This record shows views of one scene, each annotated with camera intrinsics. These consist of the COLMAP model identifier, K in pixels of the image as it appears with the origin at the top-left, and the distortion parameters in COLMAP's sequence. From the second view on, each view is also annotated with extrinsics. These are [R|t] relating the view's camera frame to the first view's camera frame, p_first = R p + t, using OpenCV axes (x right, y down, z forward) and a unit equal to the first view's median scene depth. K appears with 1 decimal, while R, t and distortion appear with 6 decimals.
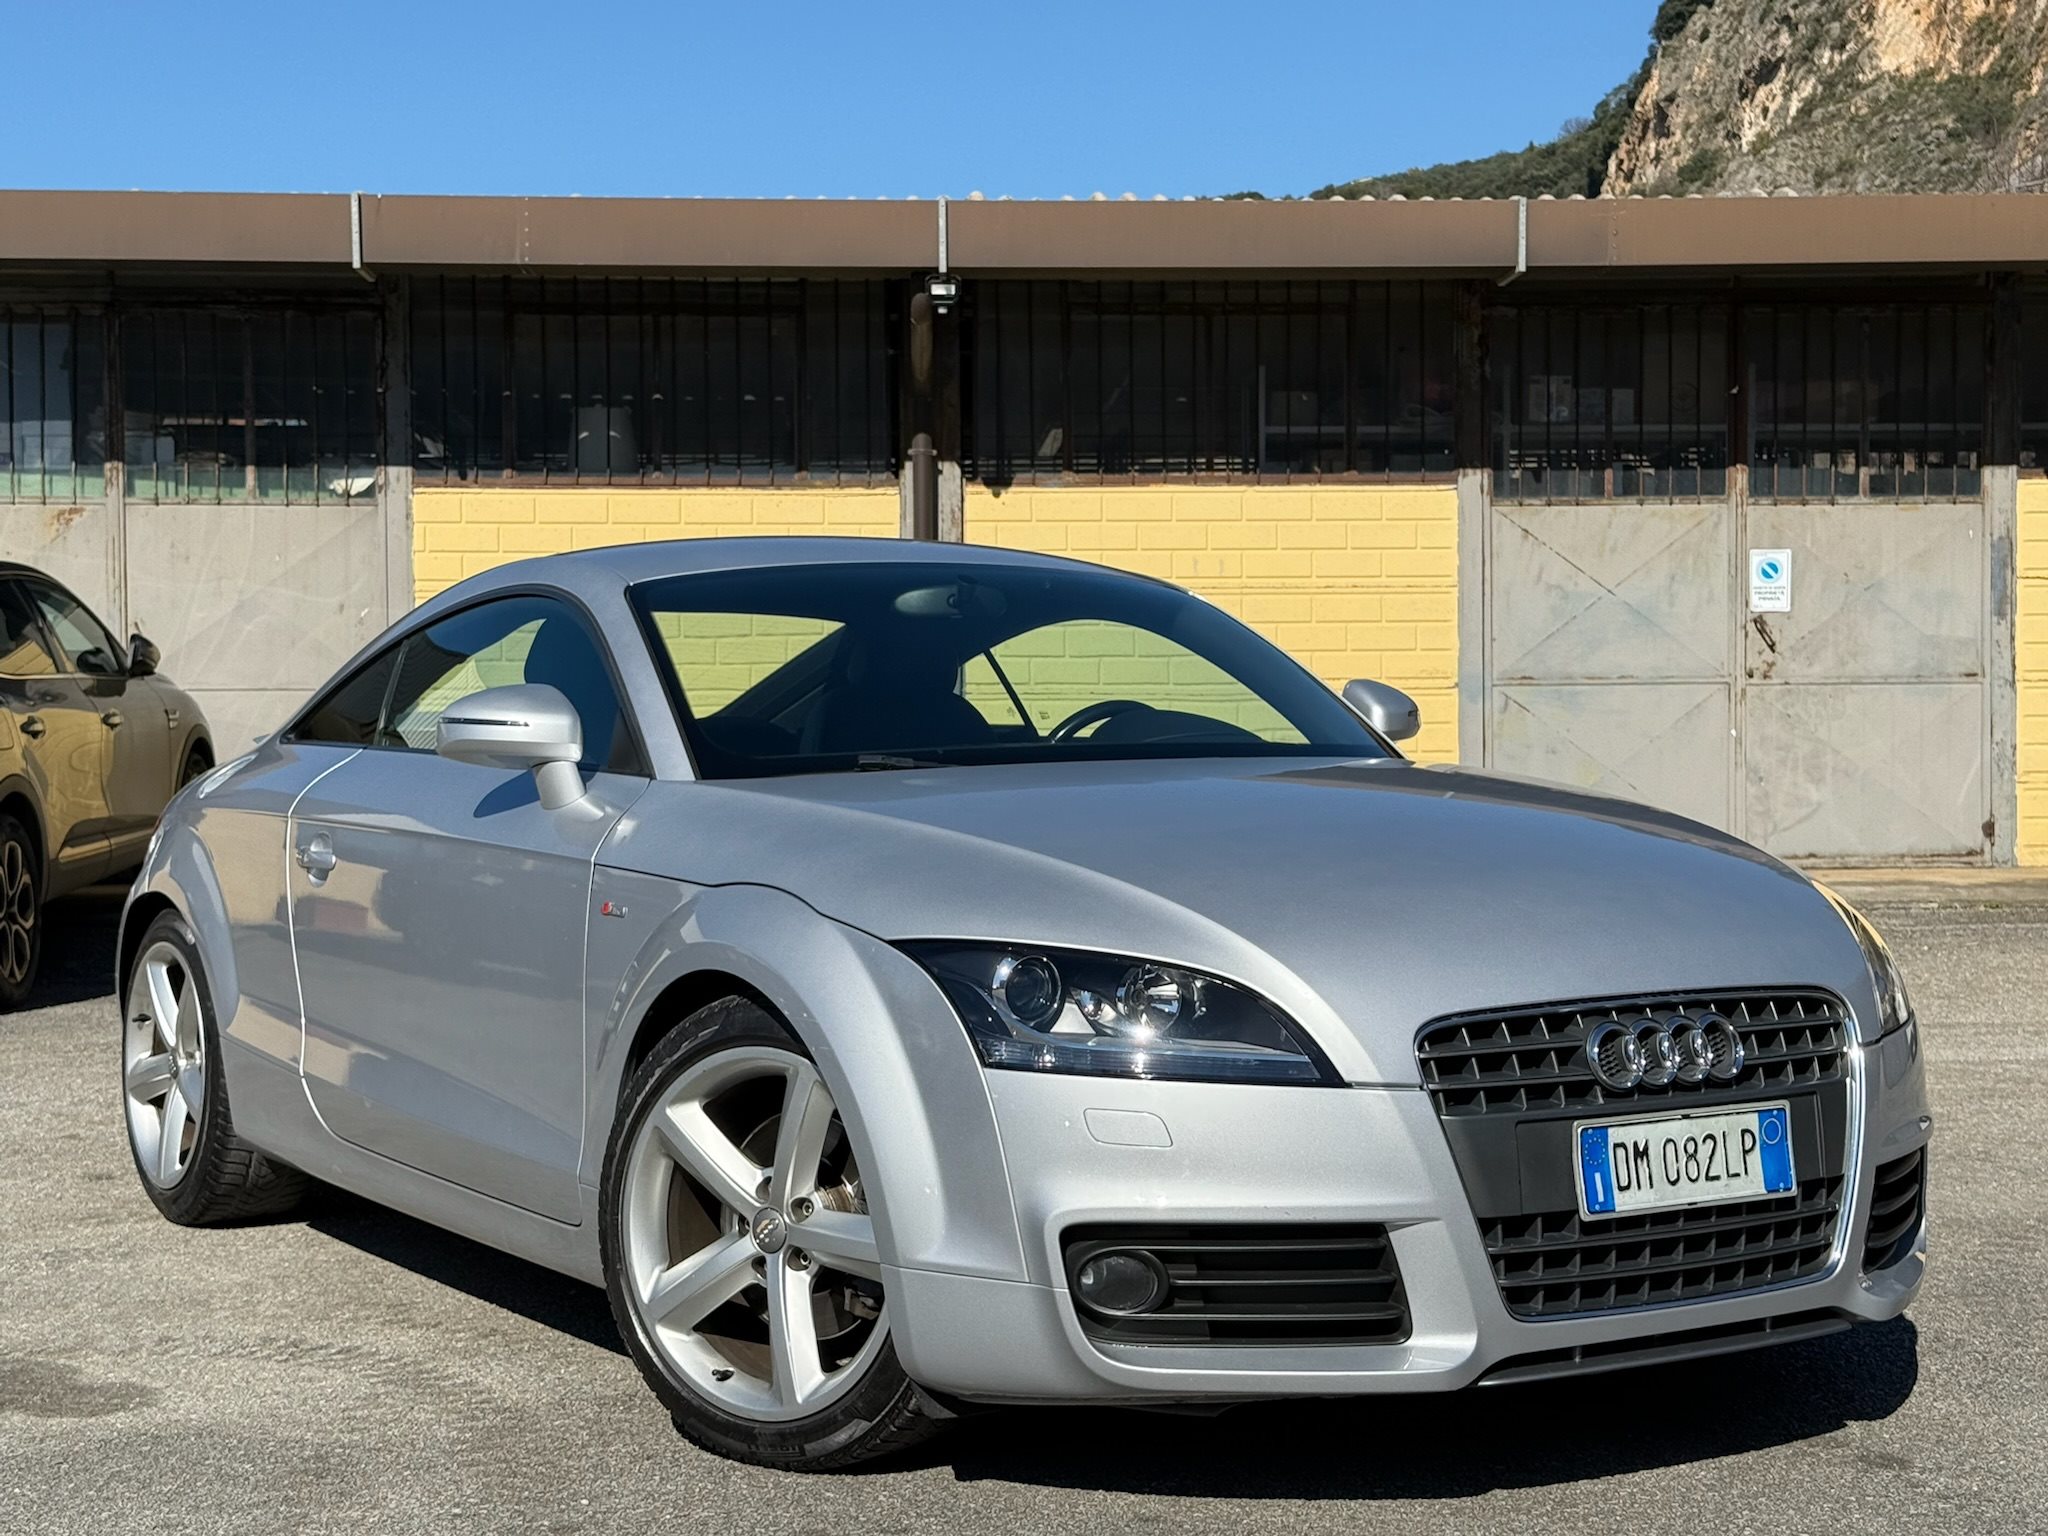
lens RADIAL K [[3034.8, 0, 1024.0], [0, 3034.8, 768.0], [0, 0, 1]] dist [0.206120, -0.406896]
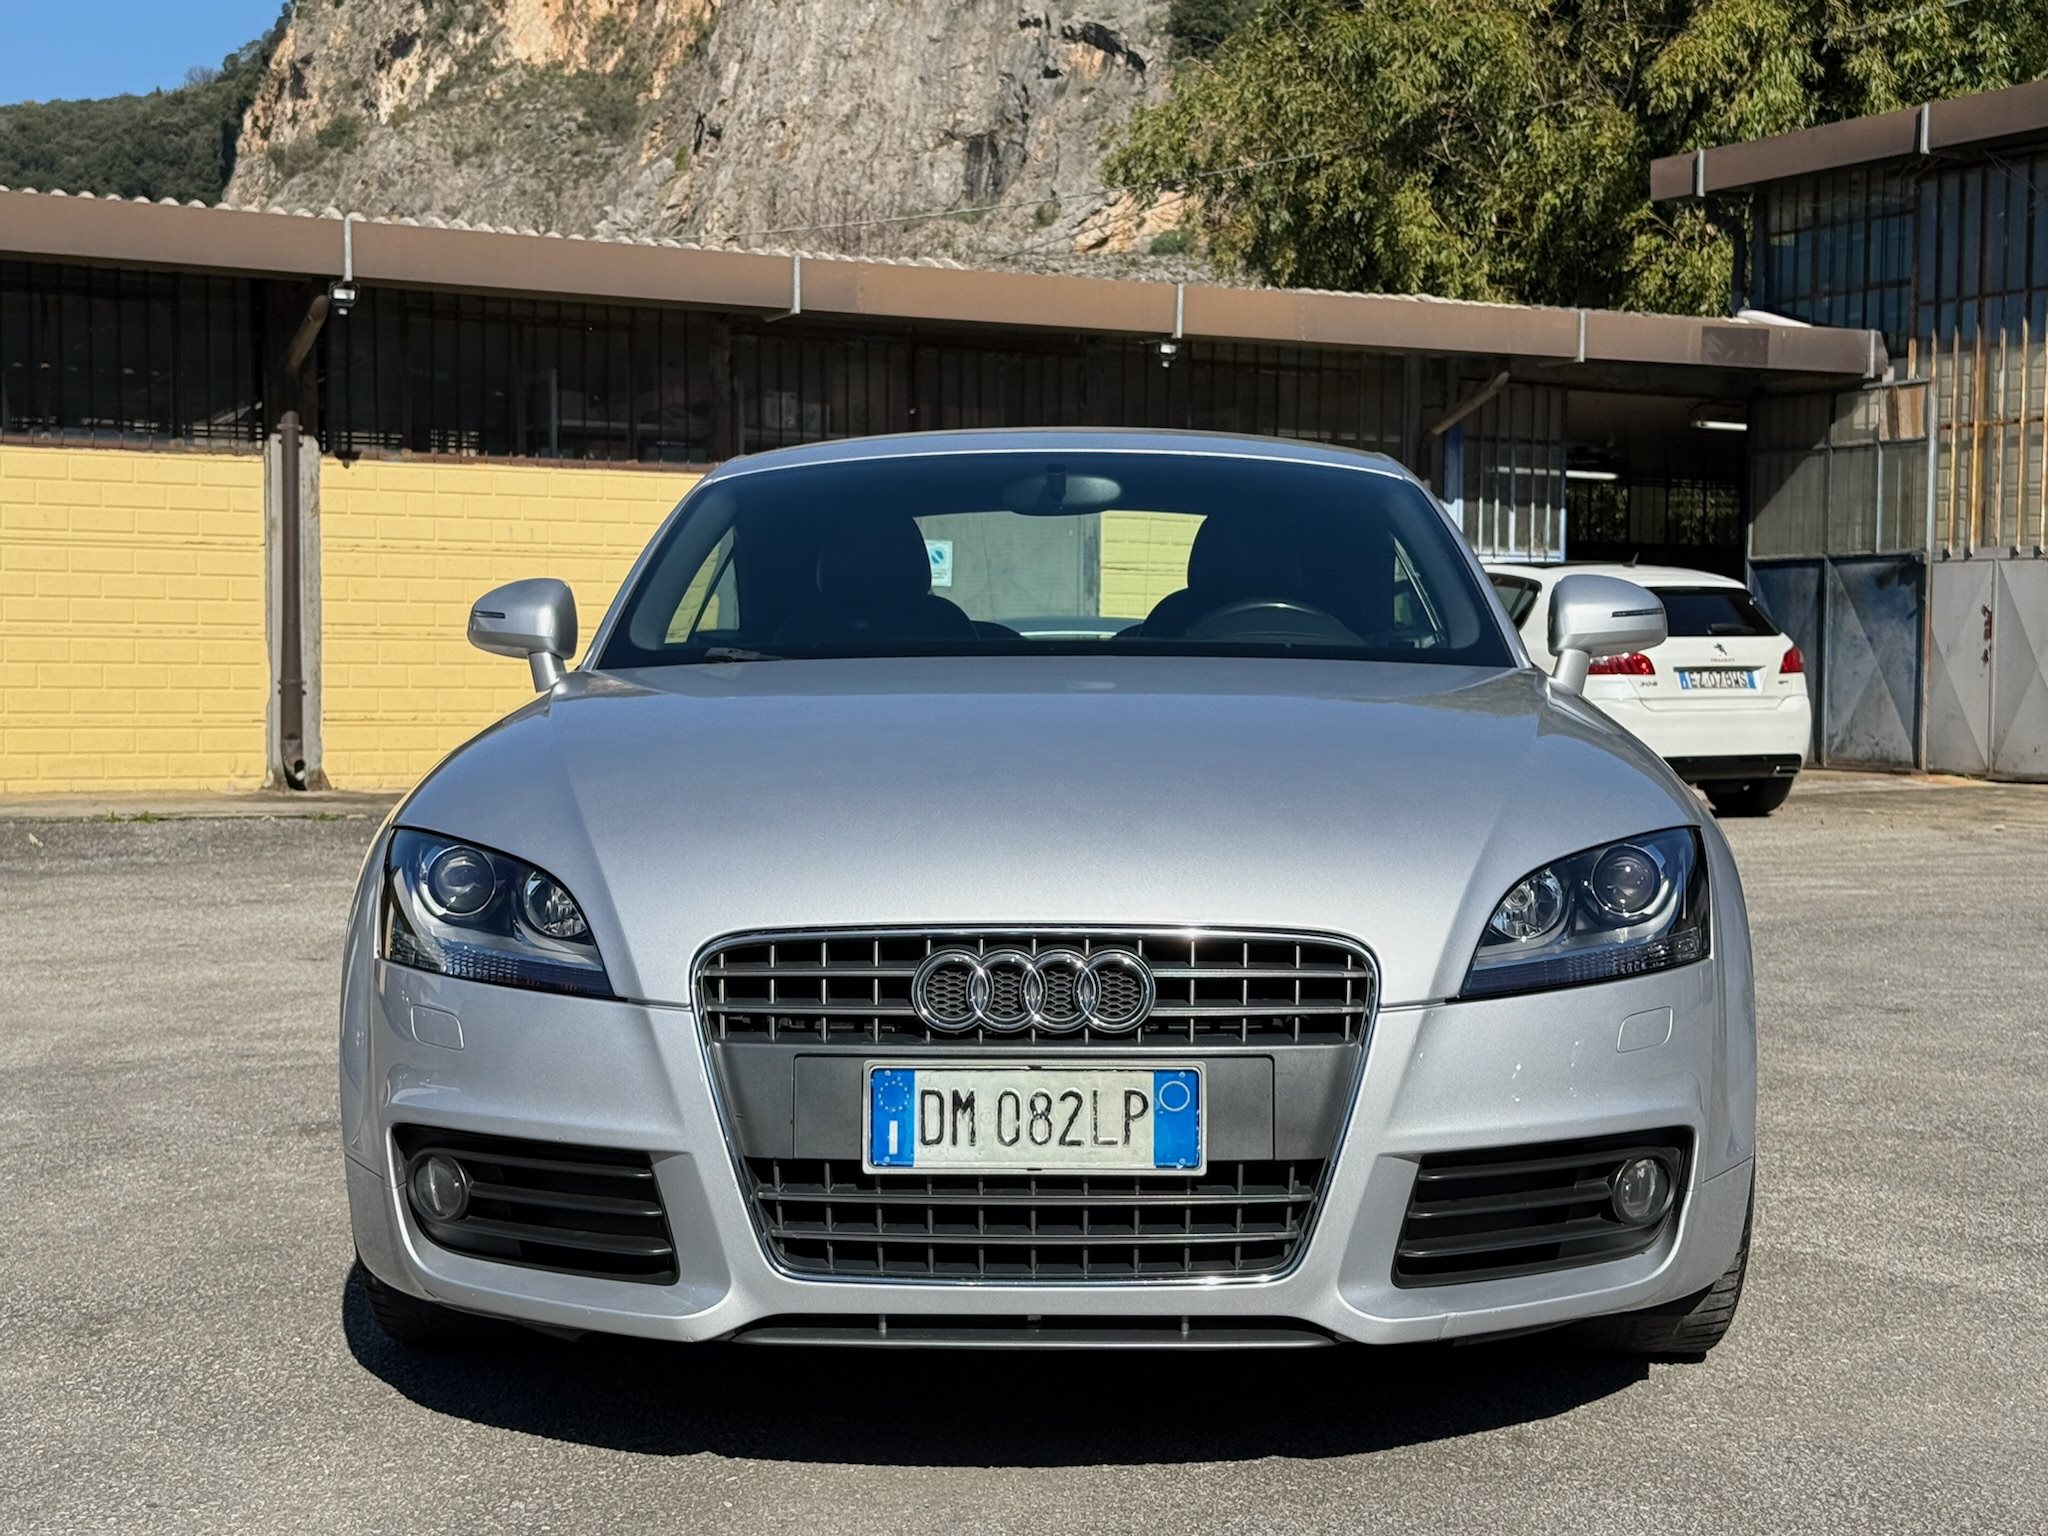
lens RADIAL K [[3034.8, 0, 1024.0], [0, 3034.8, 768.0], [0, 0, 1]] dist [0.206120, -0.406896]
pose [[0.905108, -0.003383, 0.425167, -0.272019], [-0.001334, 0.999941, 0.010797, 0.013627], [-0.425179, -0.010340, 0.905050, -0.184302]]
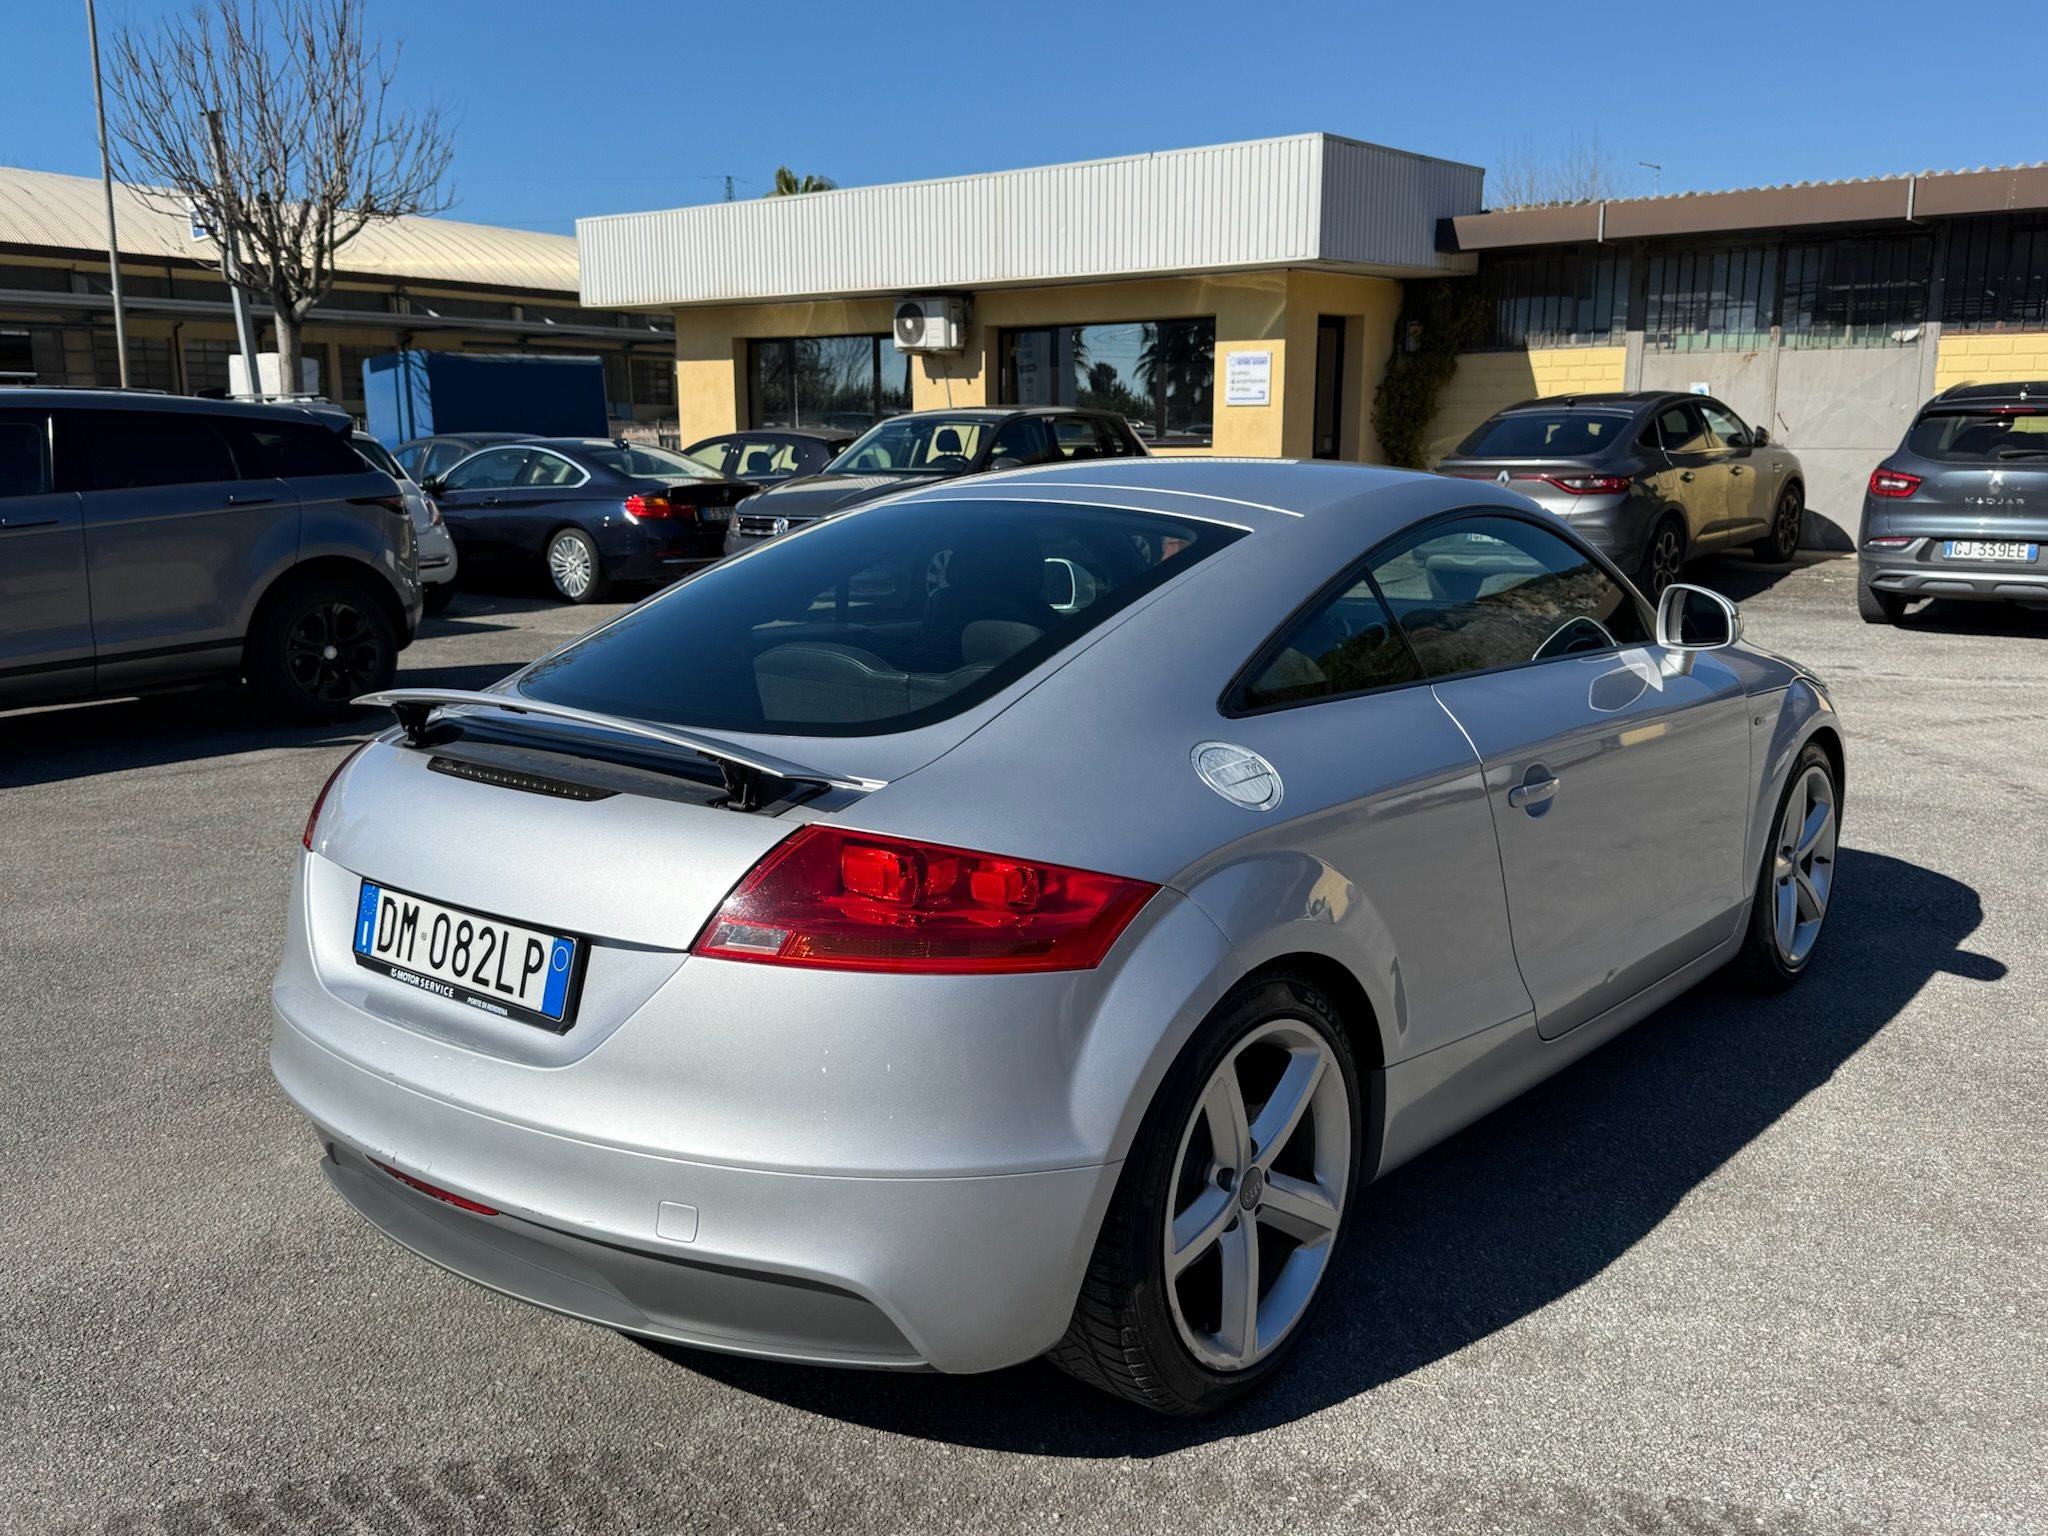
lens RADIAL K [[1733.5, 0, 1024.0], [0, 1733.5, 768.0], [0, 0, 1]] dist [0.107225, -0.221138]
pose [[0.732548, 0.132568, -0.667682, 0.125014], [-0.011984, 0.983213, 0.182068, -0.022176], [0.680610, -0.125372, 0.721839, -0.142422]]
